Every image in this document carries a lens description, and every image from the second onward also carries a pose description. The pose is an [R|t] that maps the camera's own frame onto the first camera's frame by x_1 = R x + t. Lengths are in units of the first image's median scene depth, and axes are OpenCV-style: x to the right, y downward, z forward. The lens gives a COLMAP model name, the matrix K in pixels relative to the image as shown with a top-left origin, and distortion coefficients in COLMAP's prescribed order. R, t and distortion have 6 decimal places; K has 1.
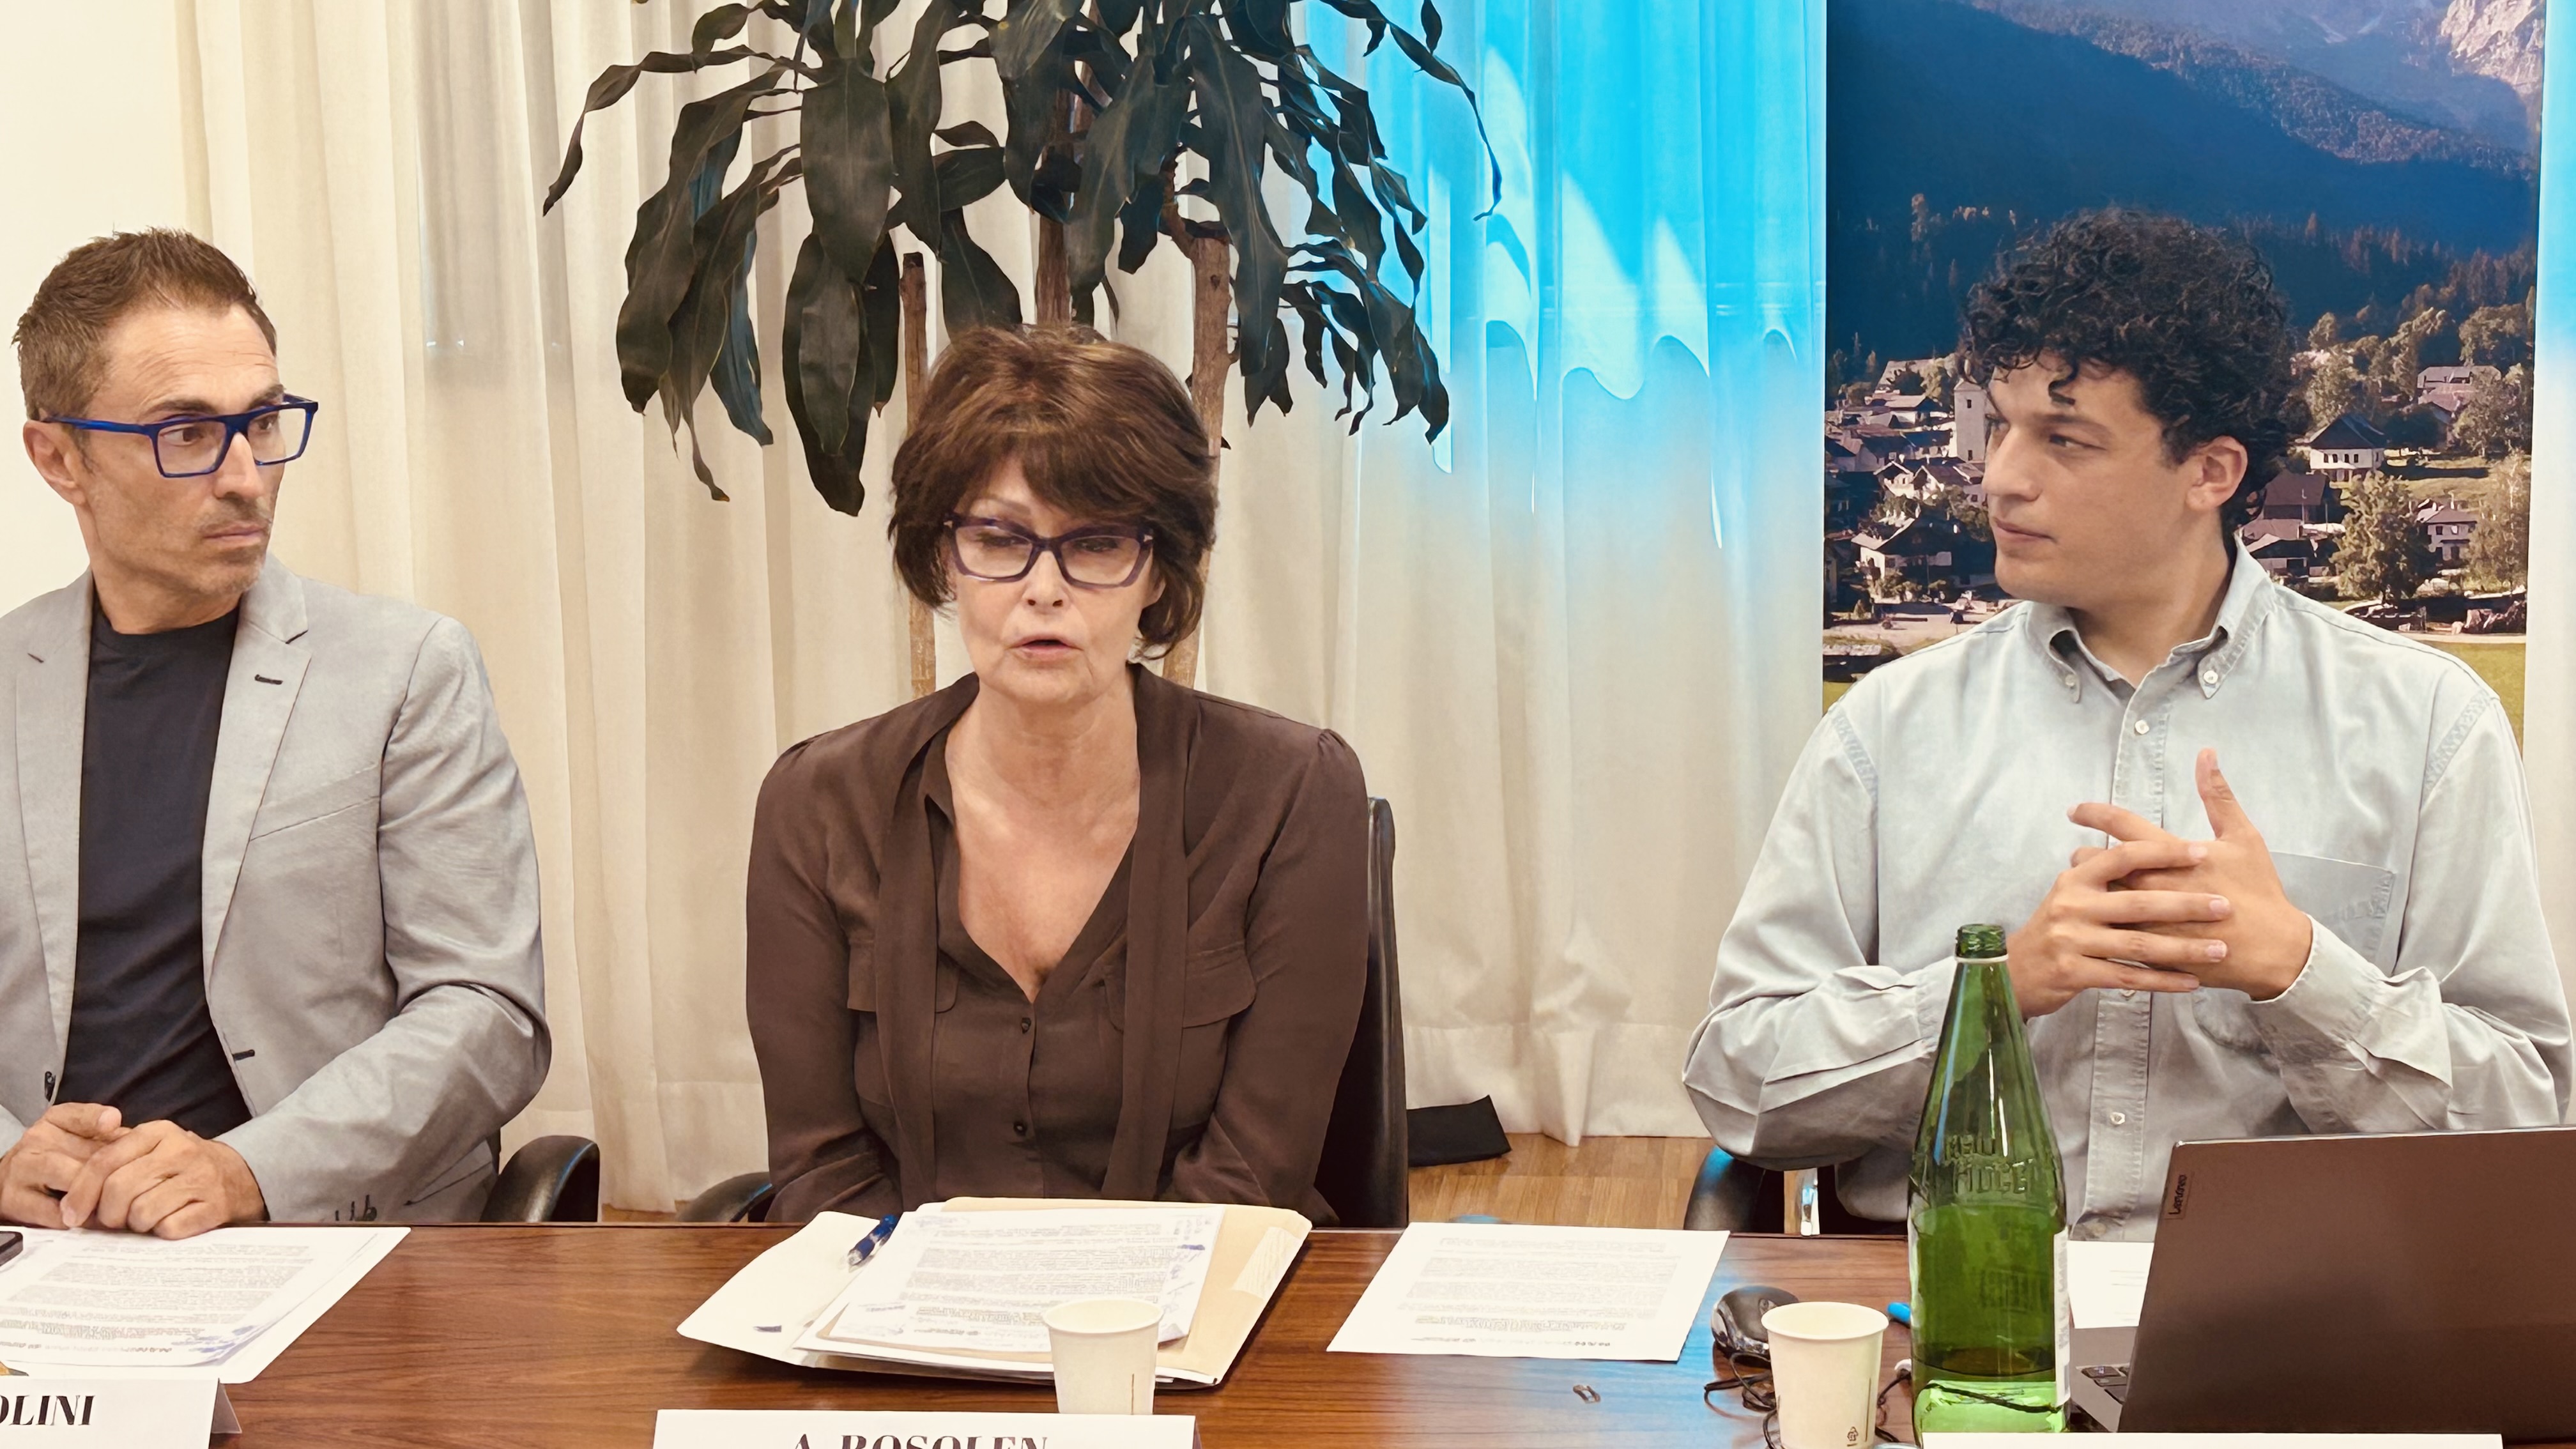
lens RADIAL K [[4599.2, 0, 1314.3], [0, 4599.2, 724.1], [0, 0, 1]] dist [0.160836, -0.414825]
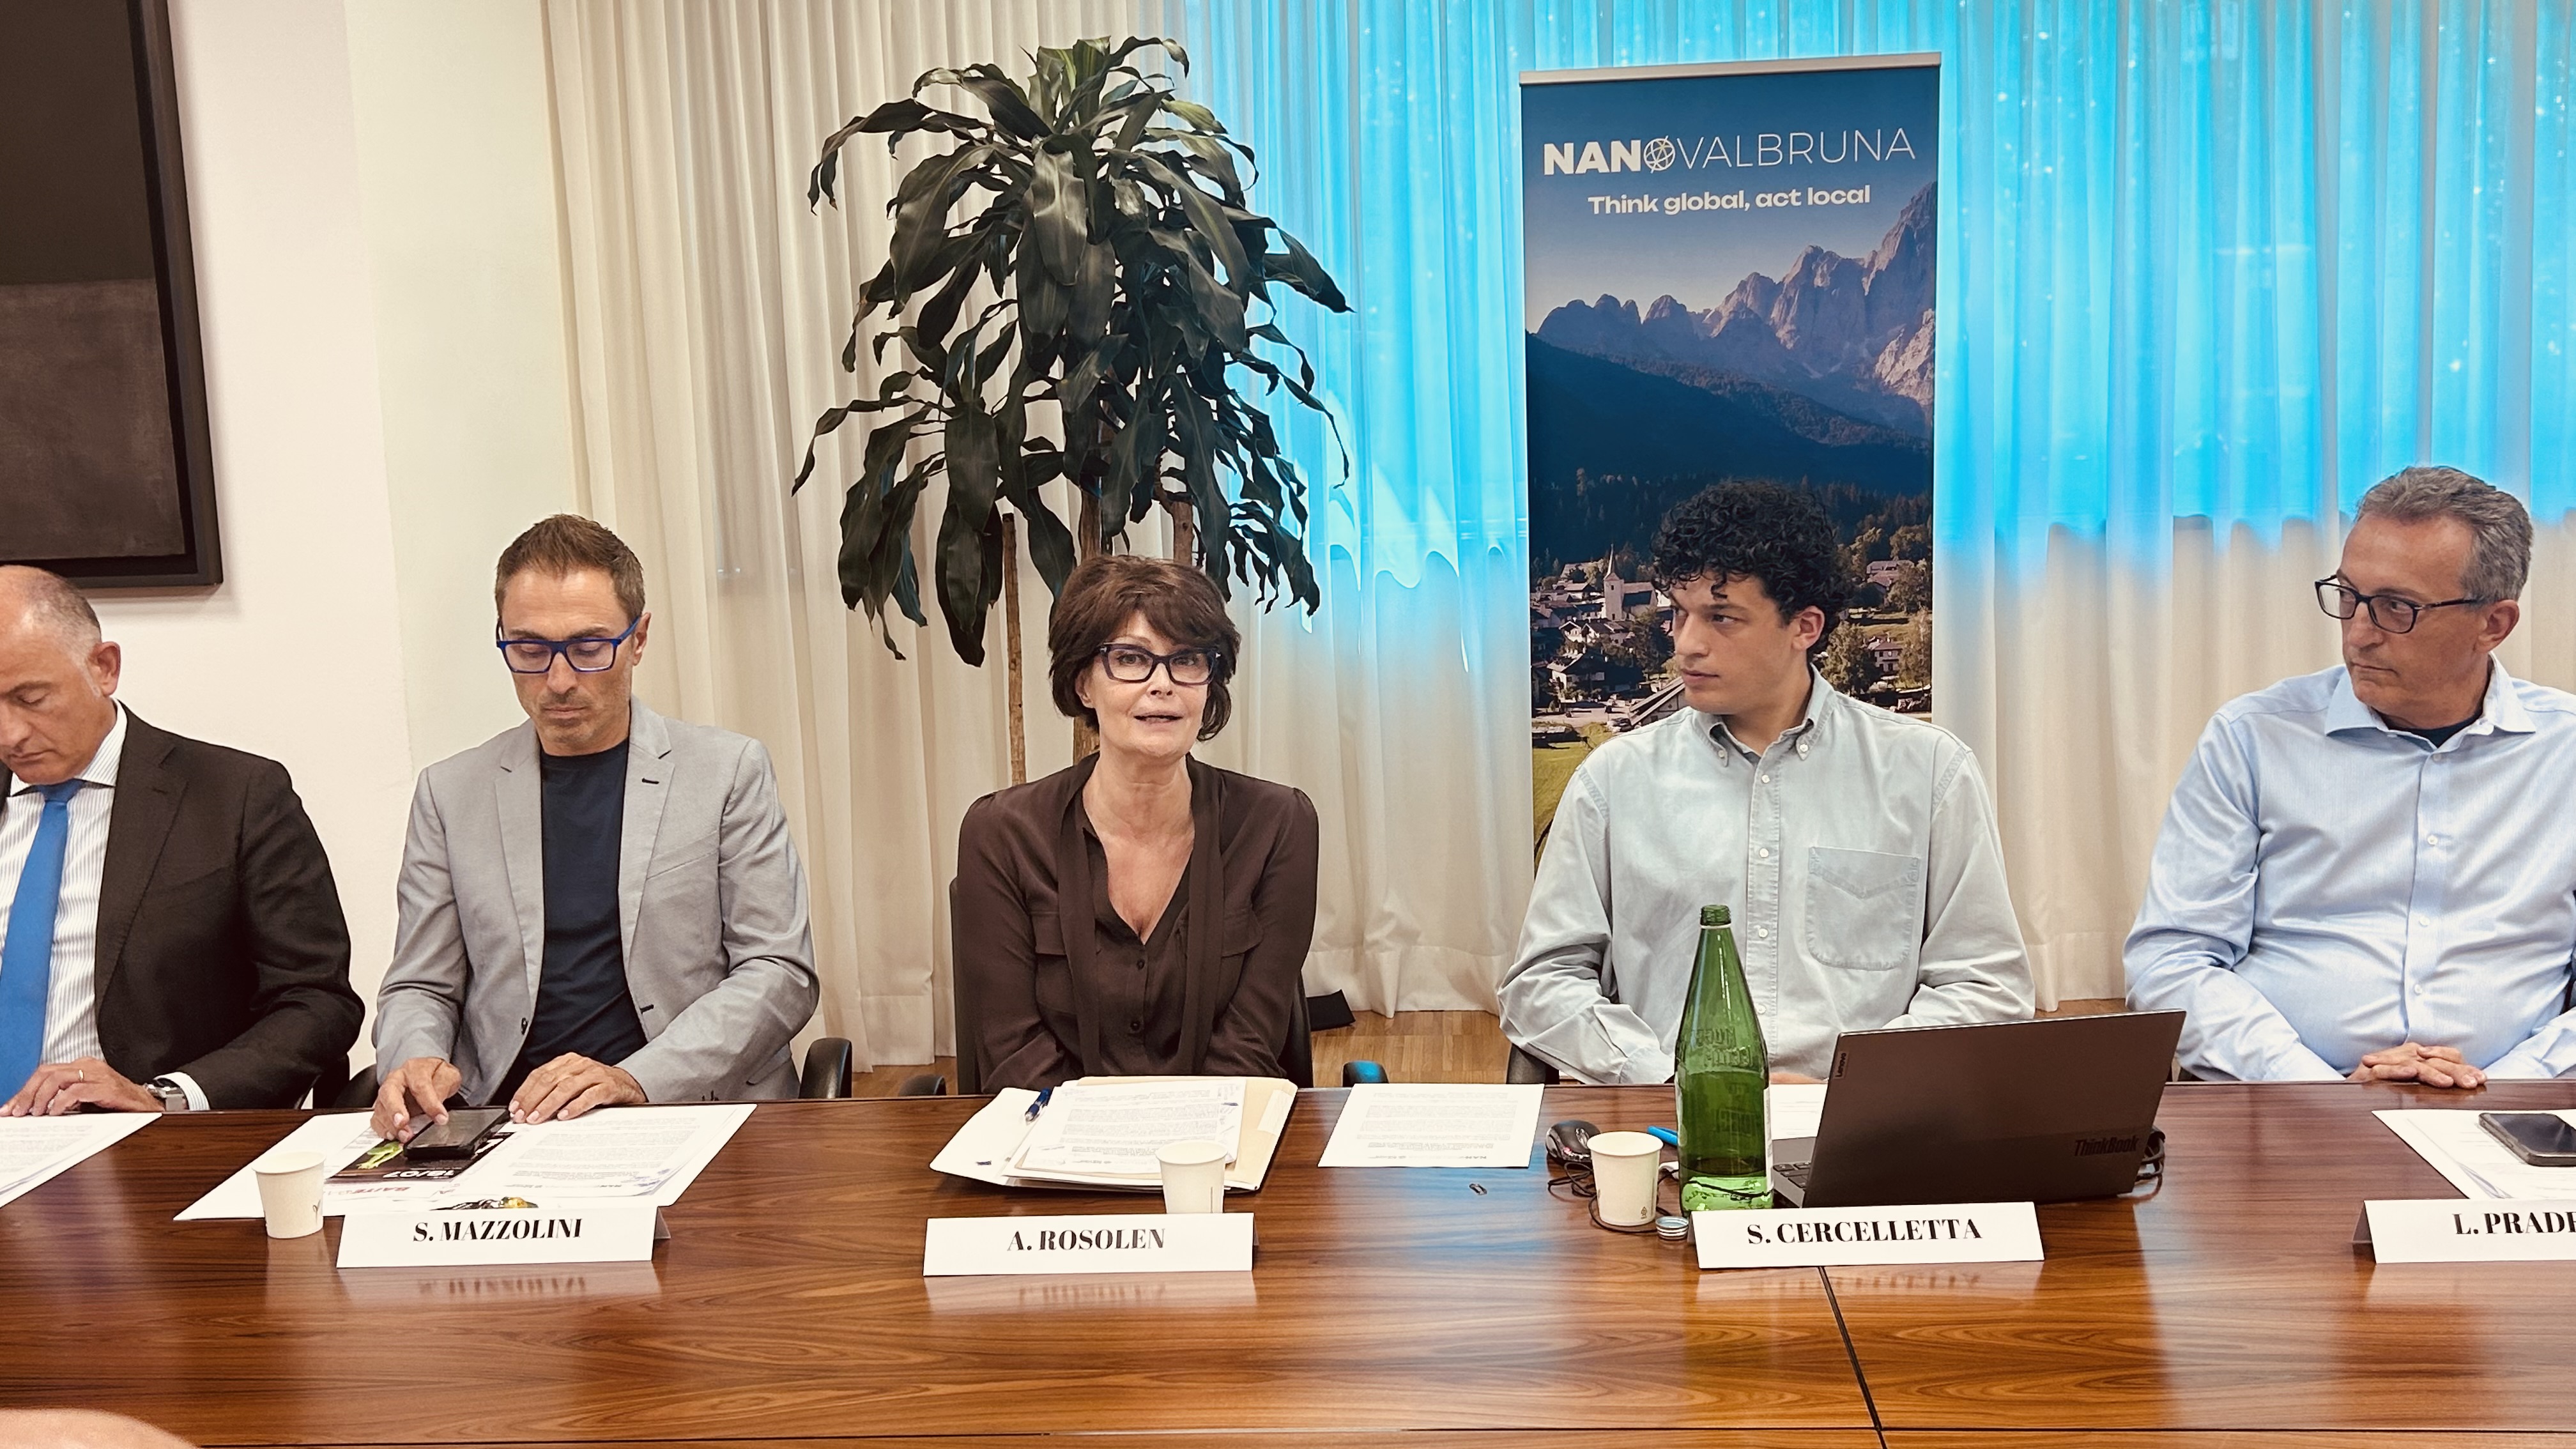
lens RADIAL K [[2579.3, 0, 1288.0], [0, 2579.3, 724.5], [0, 0, 1]] dist [0.143281, -0.357331]
pose [[0.998952, -0.023267, 0.039418, -0.023007], [0.023917, 0.999584, -0.016115, -0.005330], [-0.039027, 0.017041, 0.999093, 0.031976]]
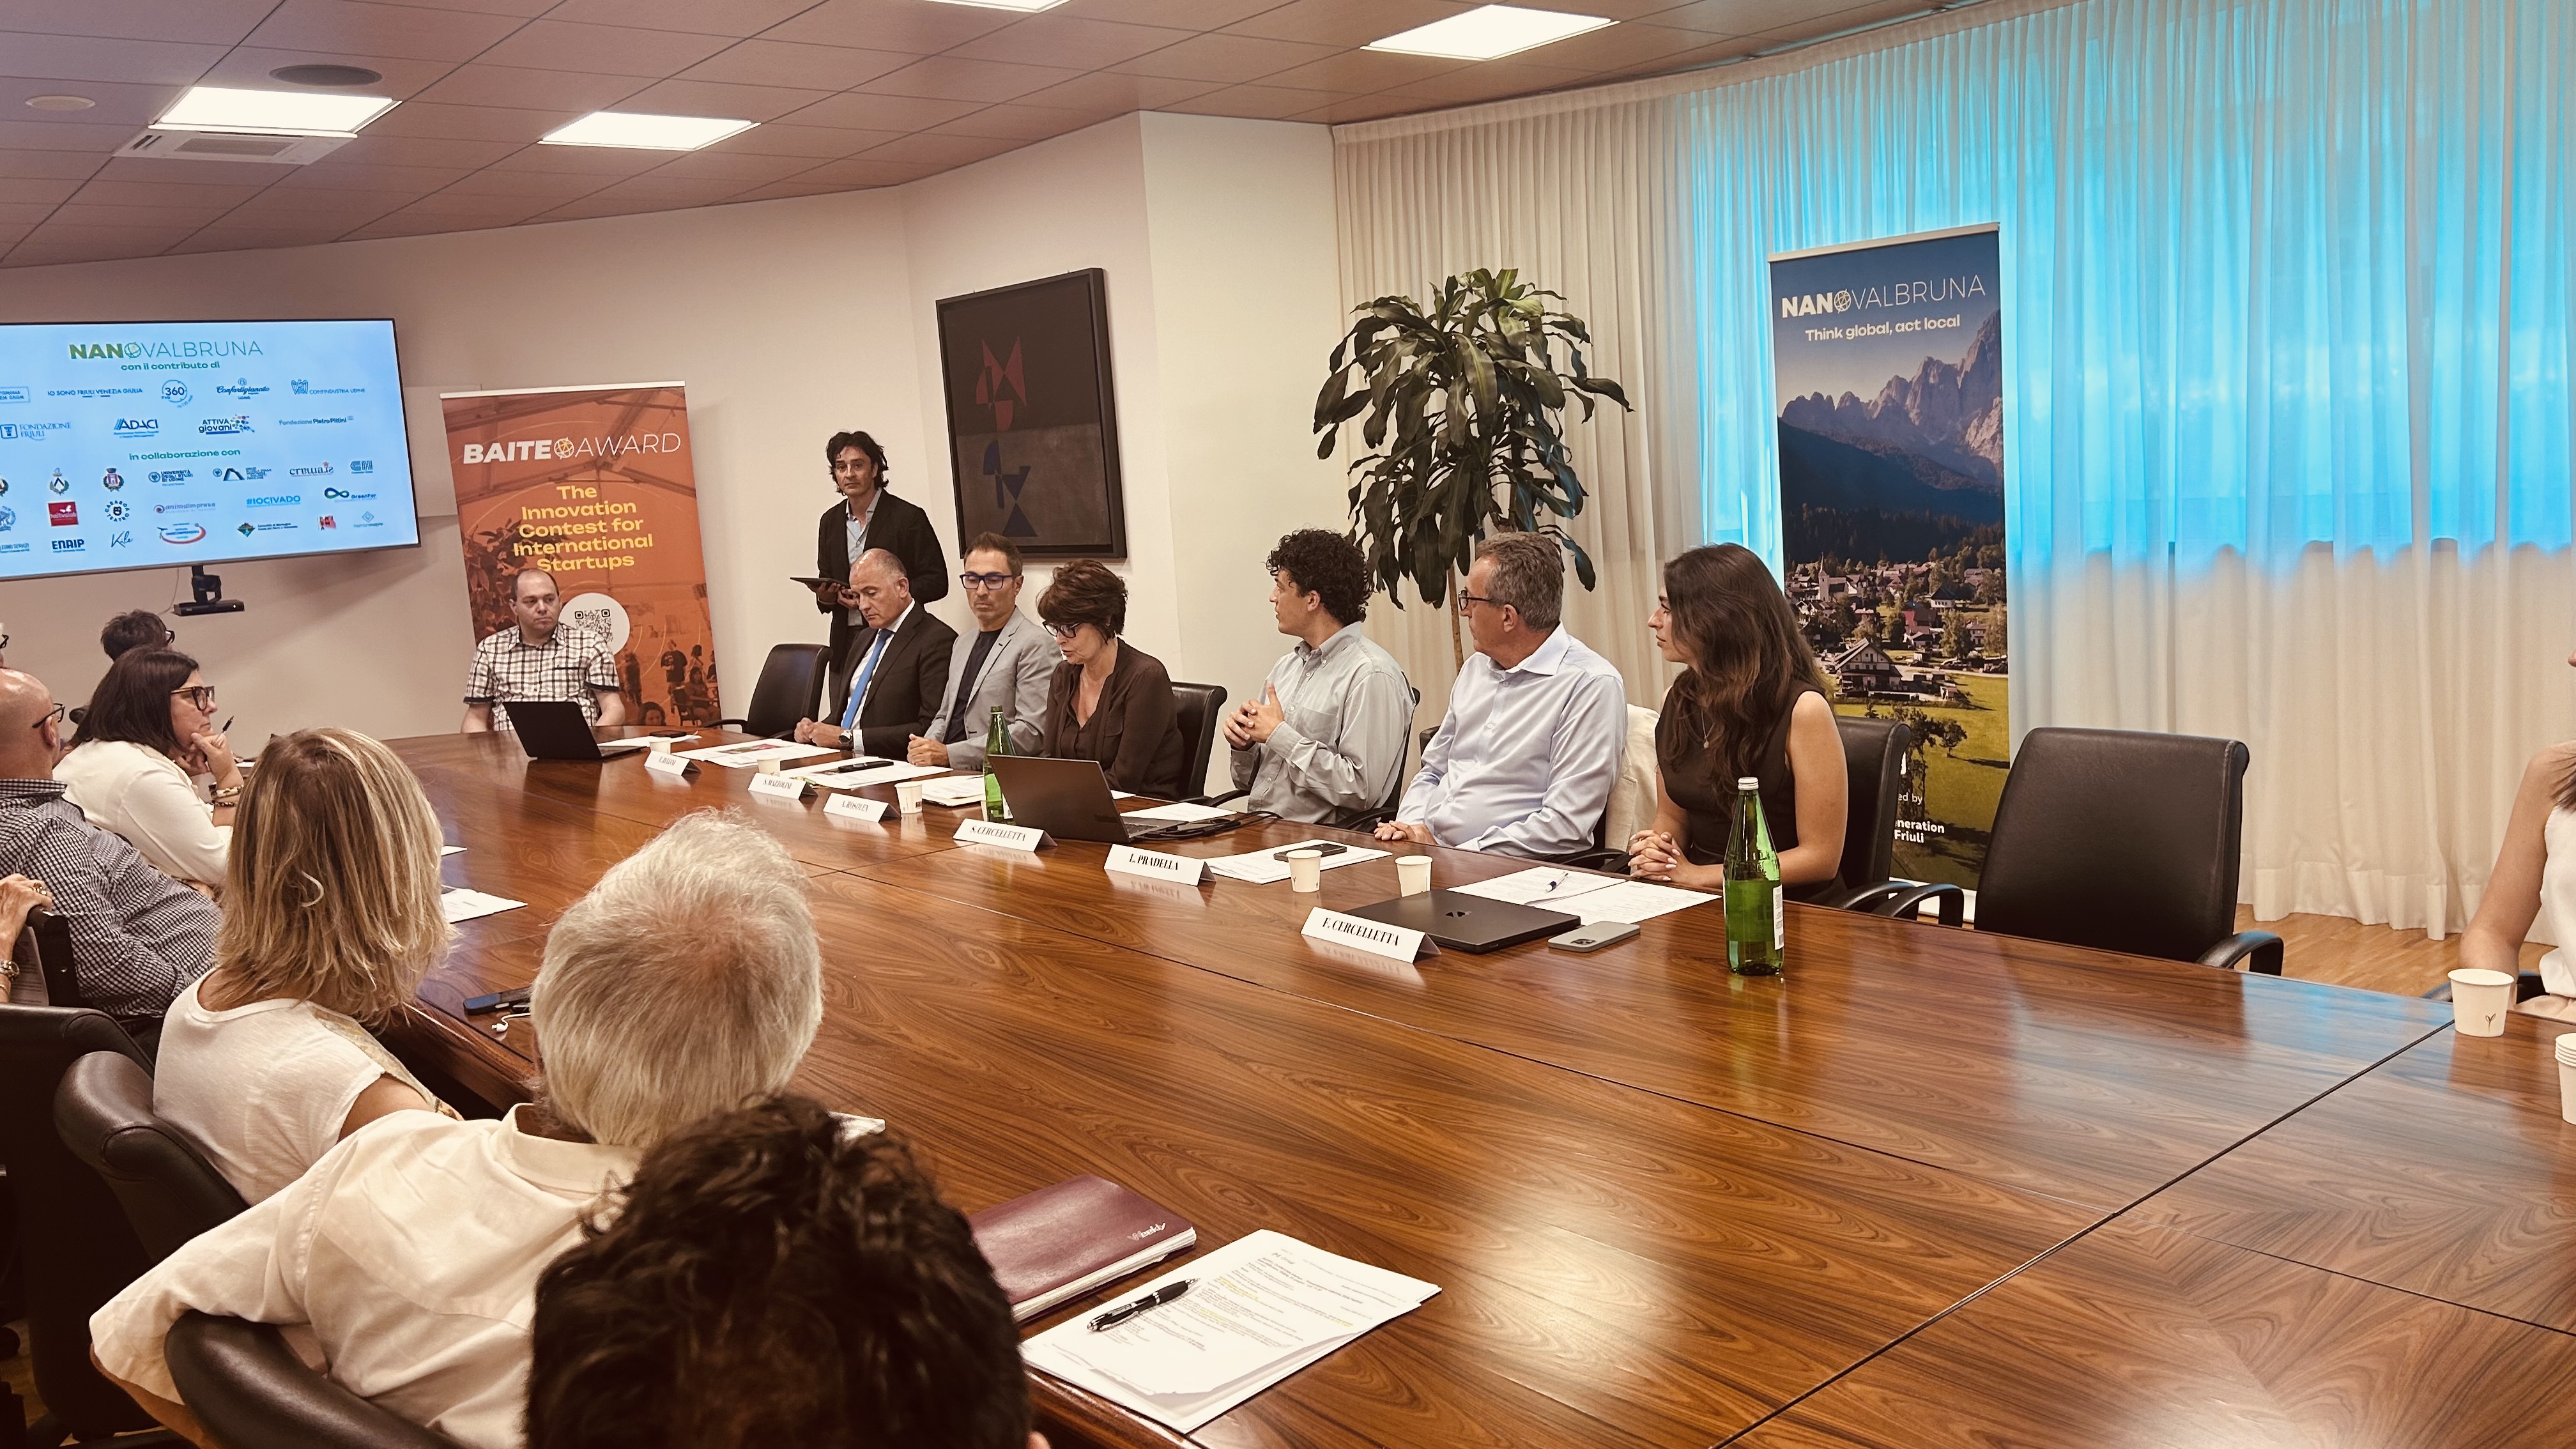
lens RADIAL K [[1957.2, 0, 1287.7], [0, 1957.2, 800.1], [0, 0, 1]] dist [-0.043351, -0.000818]
pose [[0.721905, 0.087726, -0.686409, 0.798886], [-0.053748, 0.996043, 0.070771, -0.005435], [0.689902, -0.014197, 0.723764, -0.053644]]
